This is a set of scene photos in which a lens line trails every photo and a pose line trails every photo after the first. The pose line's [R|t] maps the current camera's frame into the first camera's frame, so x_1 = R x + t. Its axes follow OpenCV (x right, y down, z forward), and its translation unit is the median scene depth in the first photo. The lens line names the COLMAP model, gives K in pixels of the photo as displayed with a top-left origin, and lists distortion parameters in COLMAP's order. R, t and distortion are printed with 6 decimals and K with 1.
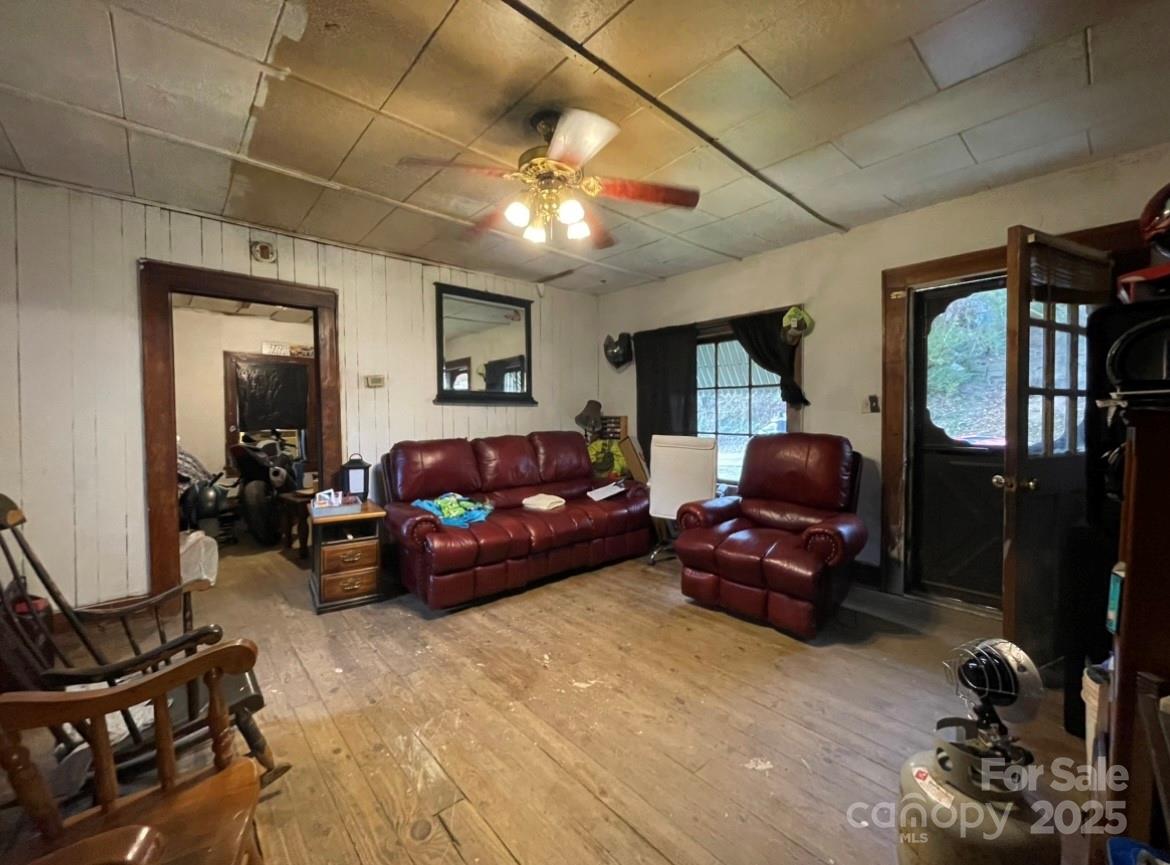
lens RADIAL K [[477.3, 0, 579.7], [0, 477.3, 430.5], [0, 0, 1]] dist [0.000986, 0.000080]
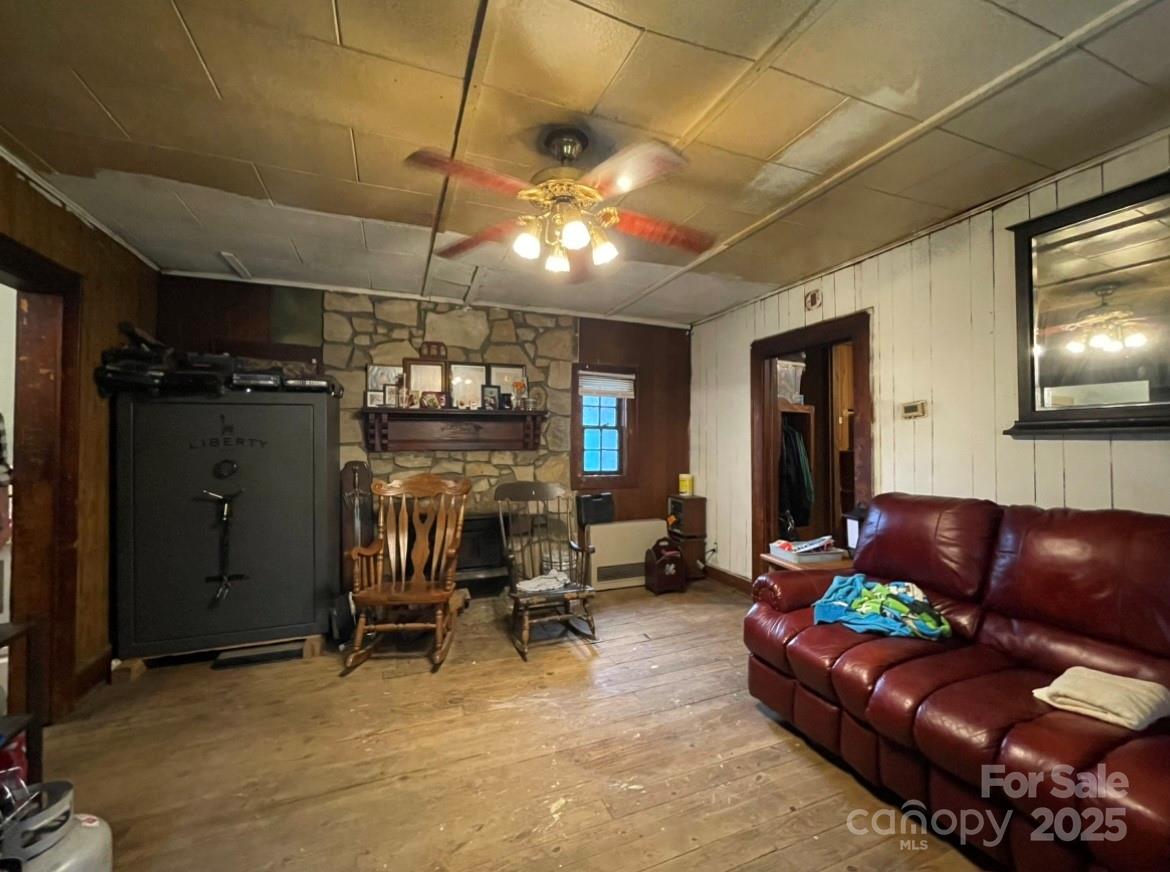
lens RADIAL K [[473.4, 0, 582.1], [0, 473.4, 434.7], [0, 0, 1]] dist [-0.002709, 0.000167]
pose [[-0.331918, -0.015864, -0.943175, 0.460747], [-0.027058, 0.999607, -0.007290, -0.047268], [0.942920, 0.023101, -0.332217, 0.802000]]
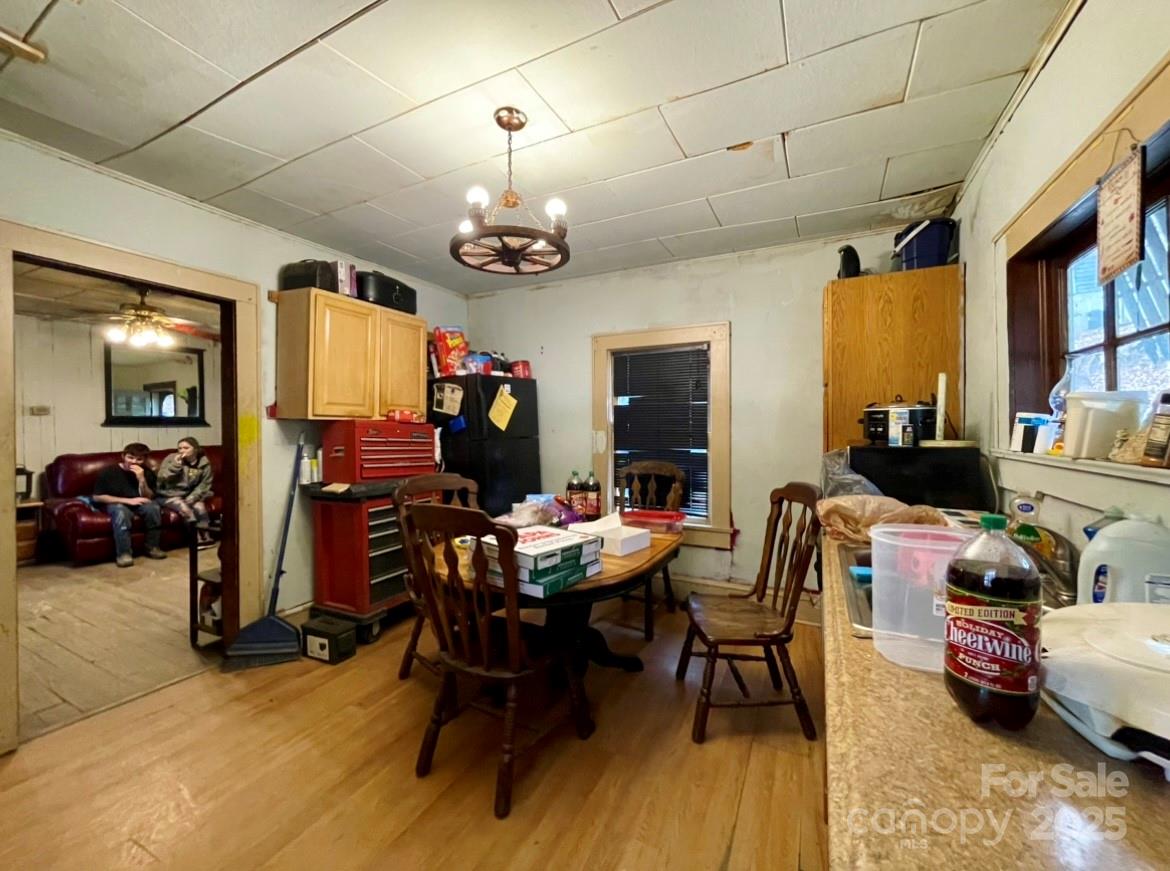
lens RADIAL K [[473.4, 0, 589.8], [0, 473.4, 429.1], [0, 0, 1]] dist [-0.002709, 0.000167]
pose [[0.922947, -0.002304, 0.384920, 0.522684], [0.012536, 0.999632, -0.024075, 0.000960], [-0.384722, 0.027046, 0.922636, -0.880718]]
